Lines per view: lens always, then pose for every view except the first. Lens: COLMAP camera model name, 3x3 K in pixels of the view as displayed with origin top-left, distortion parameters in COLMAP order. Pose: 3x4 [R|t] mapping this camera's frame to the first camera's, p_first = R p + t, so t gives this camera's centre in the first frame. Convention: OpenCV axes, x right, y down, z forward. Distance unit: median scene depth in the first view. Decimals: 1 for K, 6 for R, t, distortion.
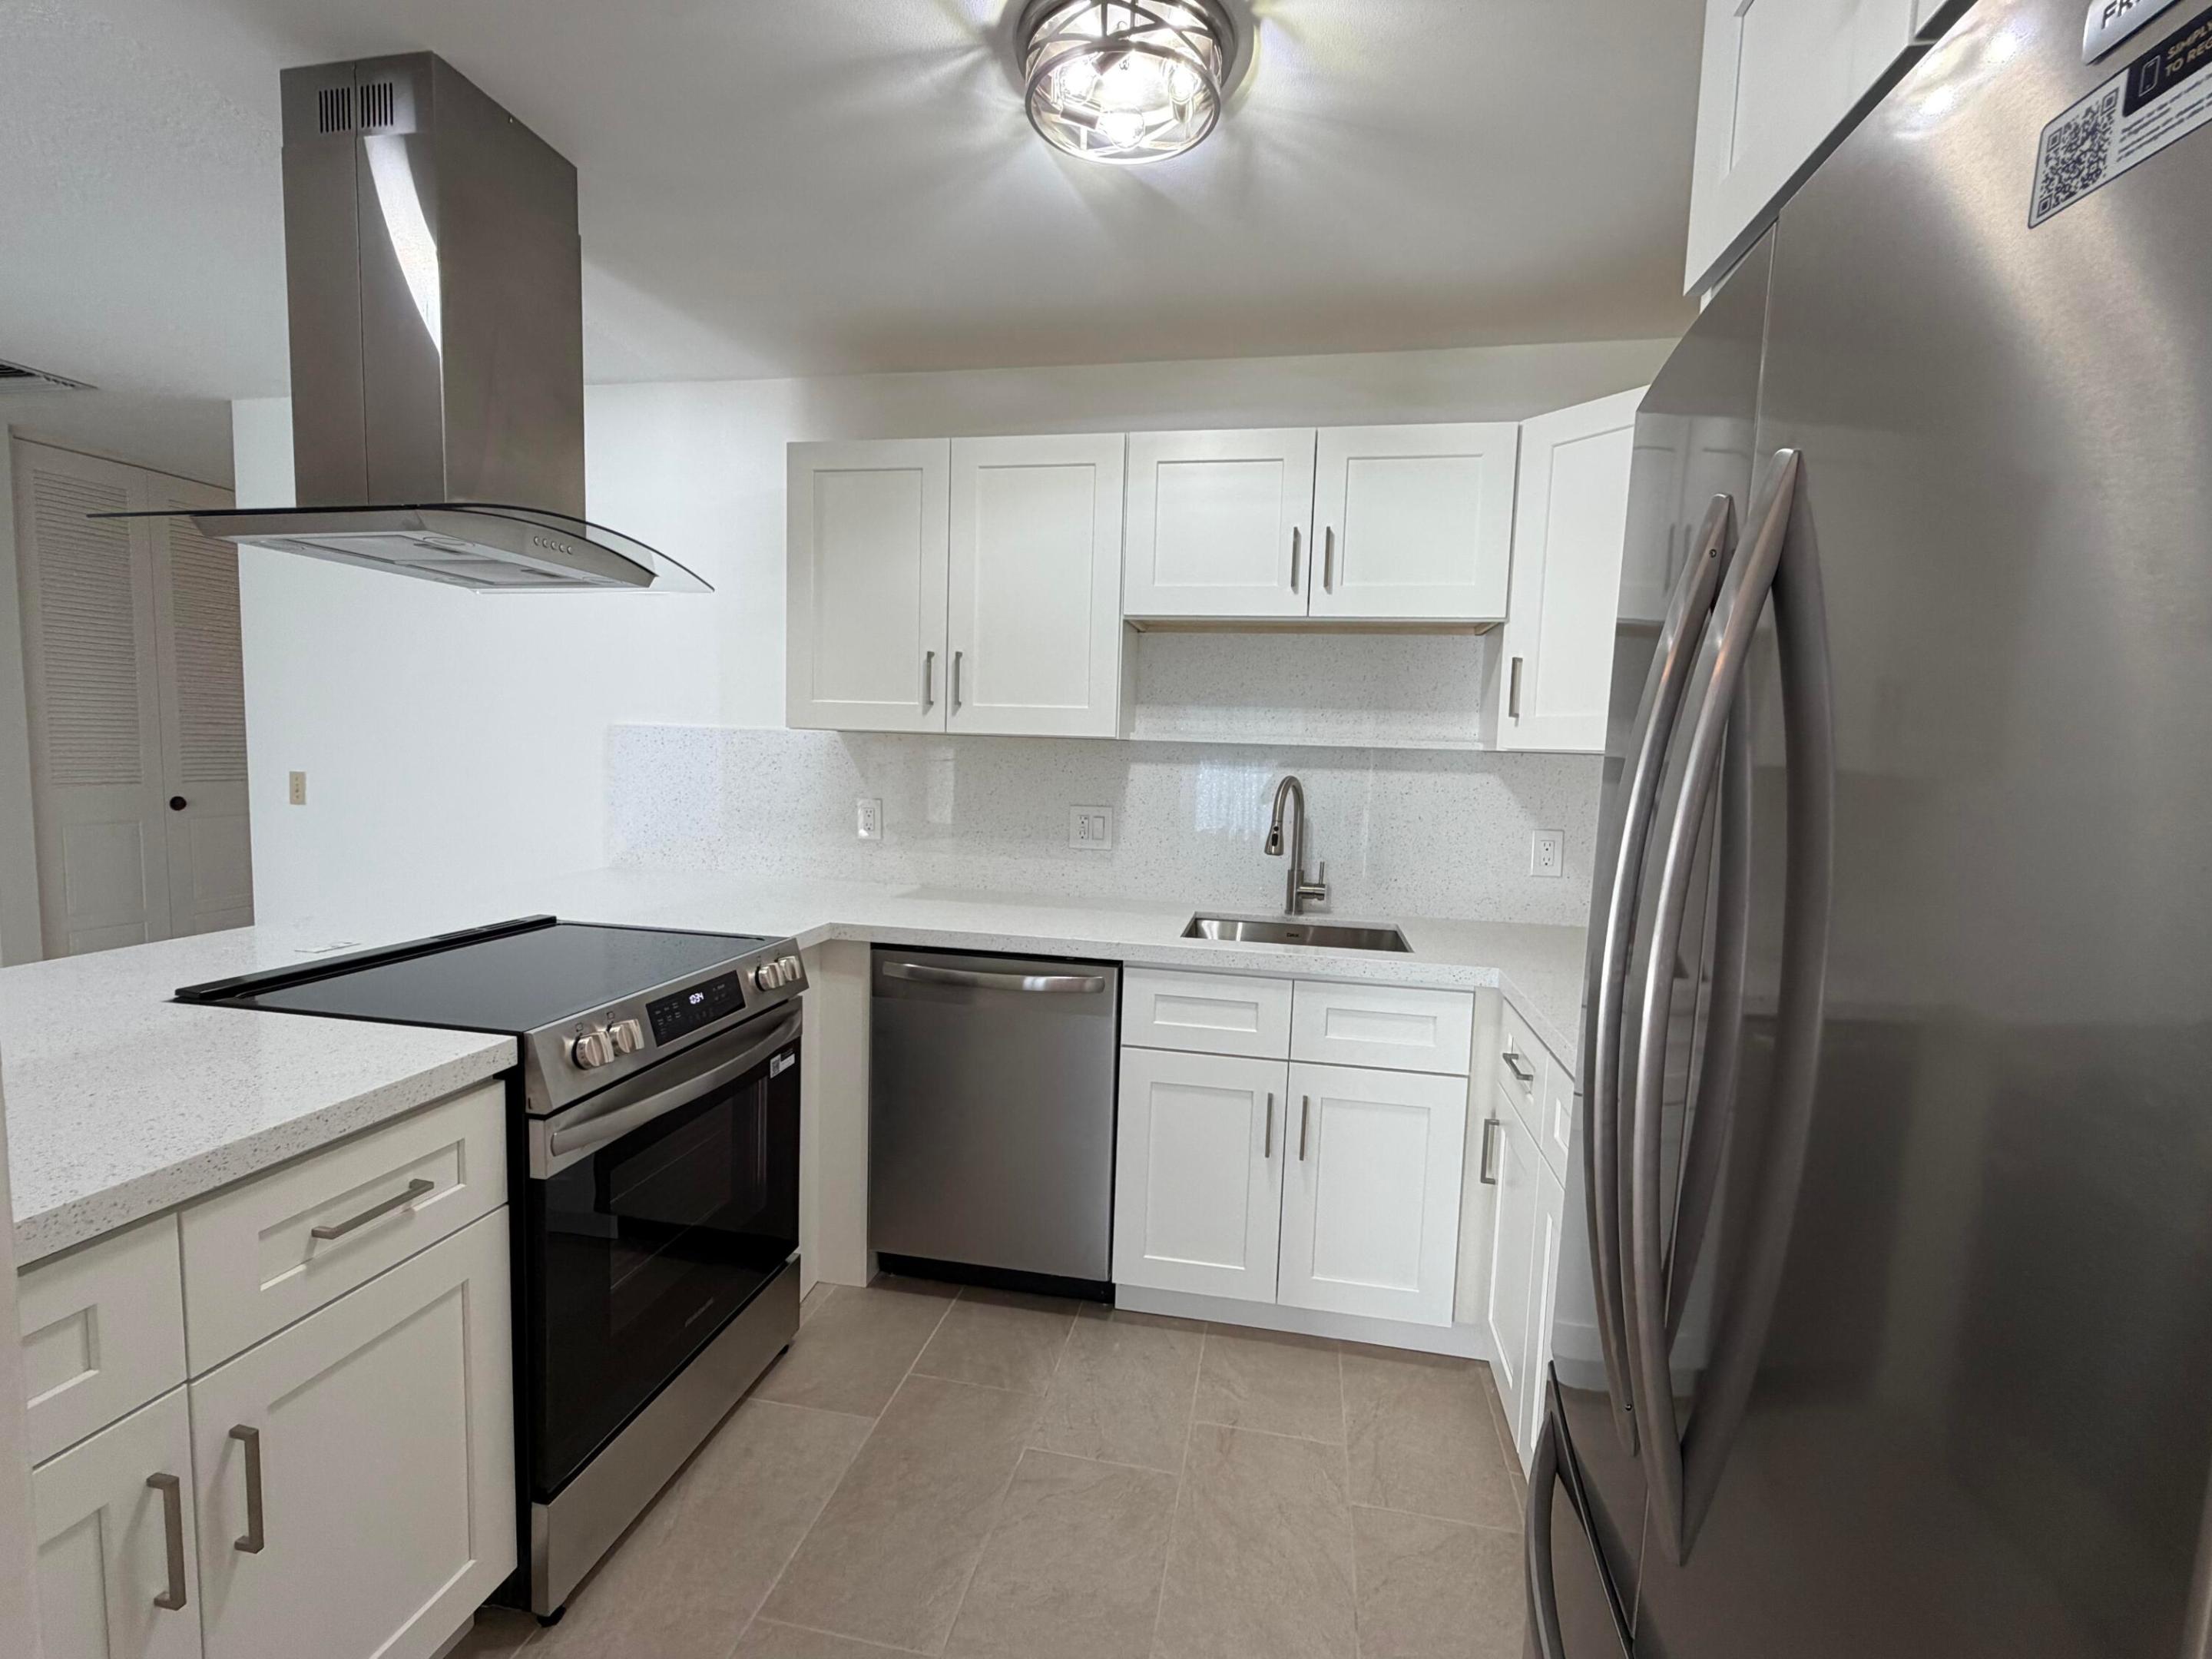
lens RADIAL K [[987.4, 0, 1101.2], [0, 987.4, 822.8], [0, 0, 1]] dist [-0.001181, -0.000379]
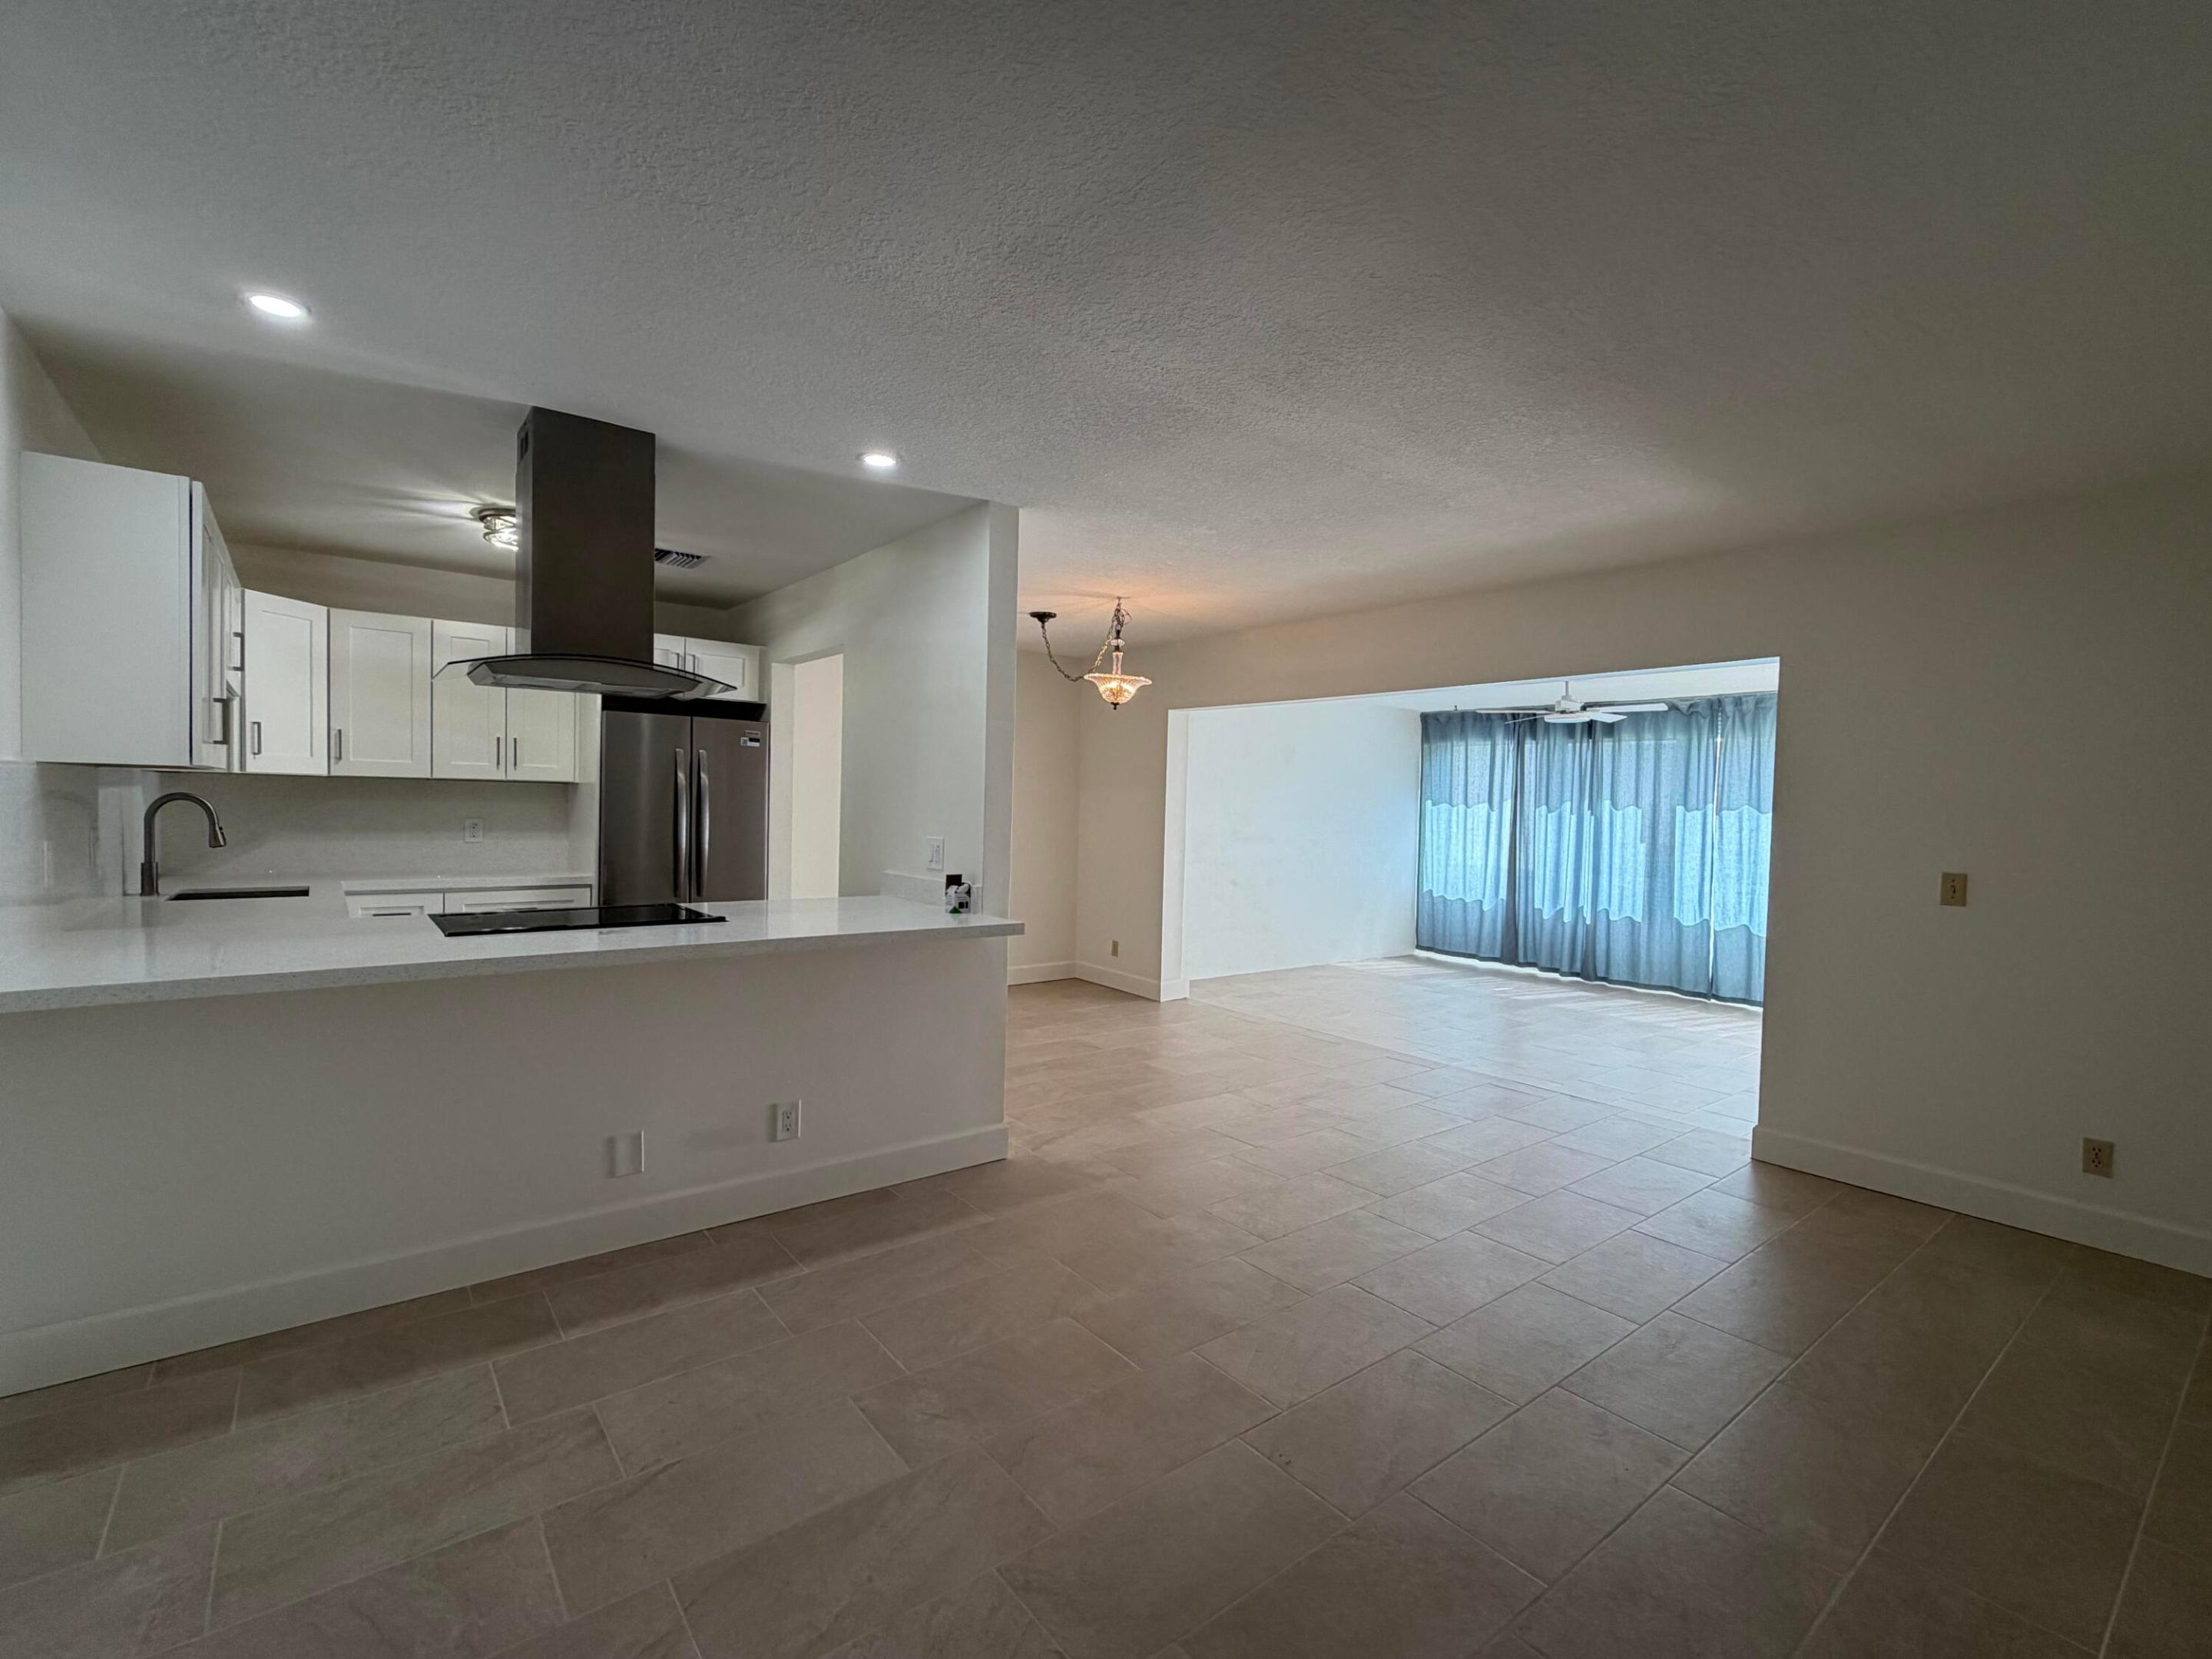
lens RADIAL K [[987.4, 0, 1101.5], [0, 987.4, 835.1], [0, 0, 1]] dist [-0.001181, -0.000379]
pose [[-0.755327, -0.071757, 0.651408, -2.177008], [0.003153, 0.993578, 0.113107, -0.179236], [-0.655341, 0.087487, -0.750250, 1.524810]]
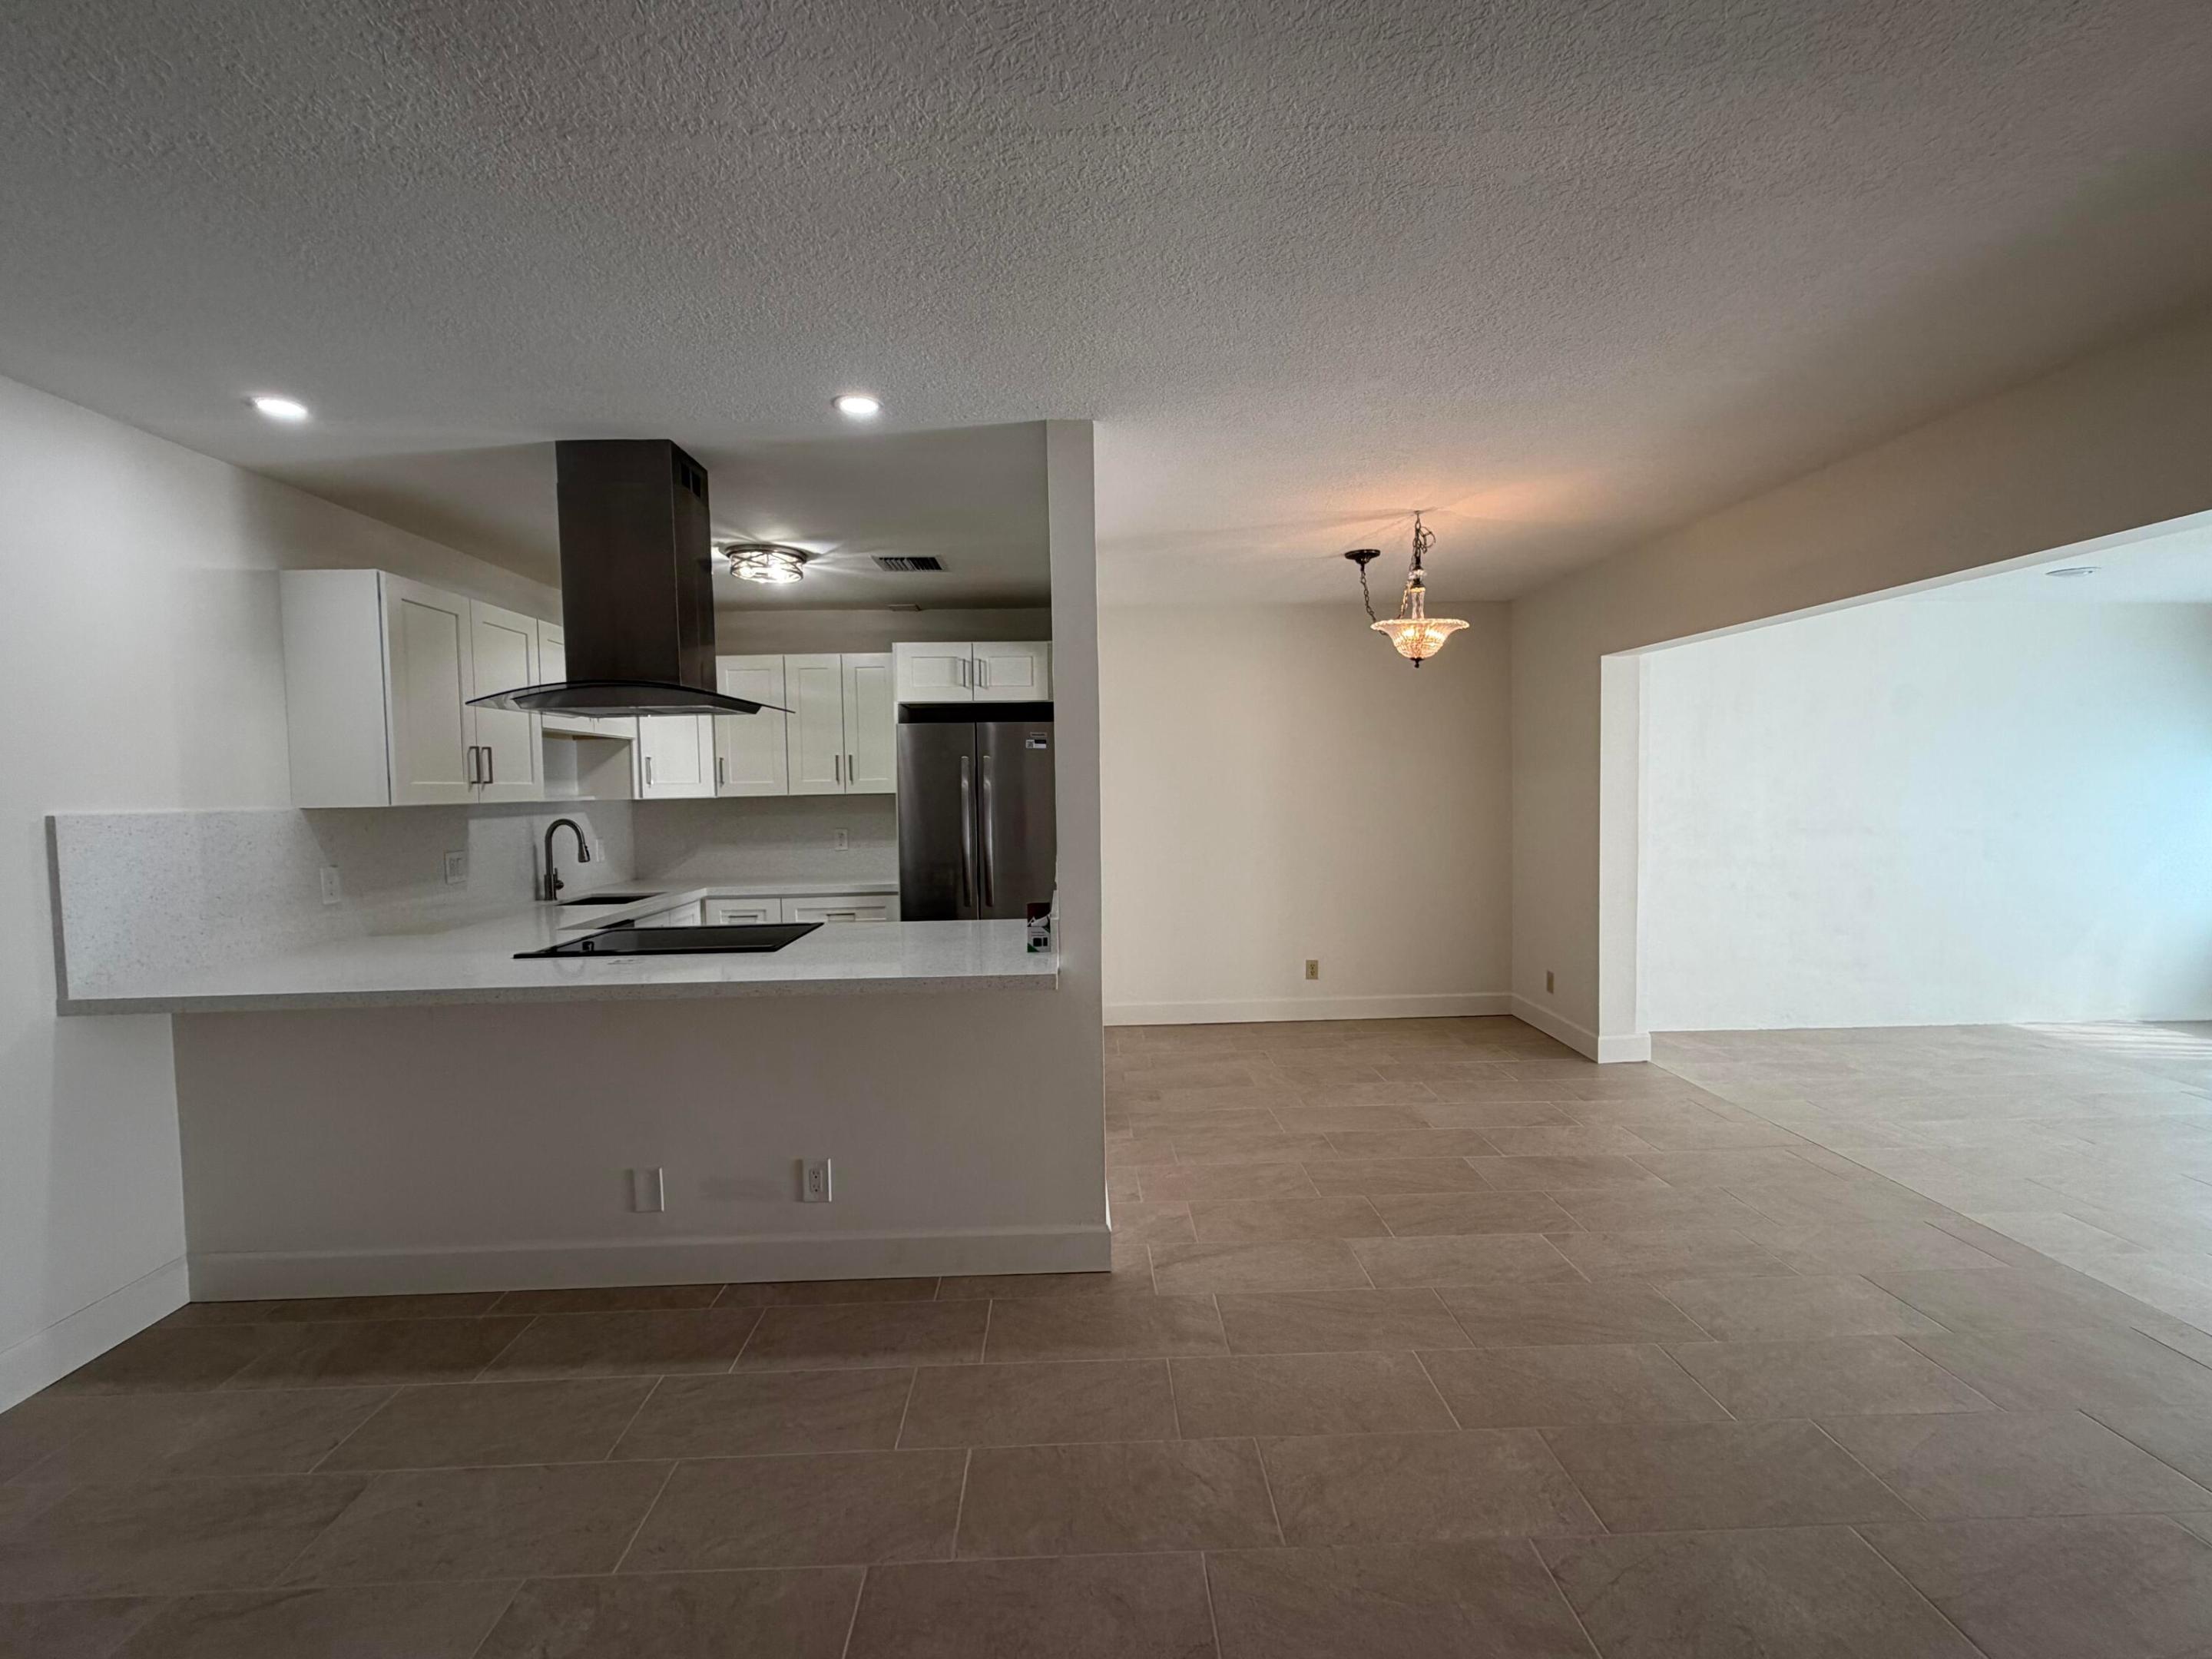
lens RADIAL K [[987.4, 0, 1107.5], [0, 987.4, 832.9], [0, 0, 1]] dist [-0.001181, -0.000379]
pose [[-0.226300, -0.074653, 0.971193, -2.216988], [0.088648, 0.991343, 0.096858, -0.135689], [-0.970015, 0.108013, -0.217723, 0.562669]]
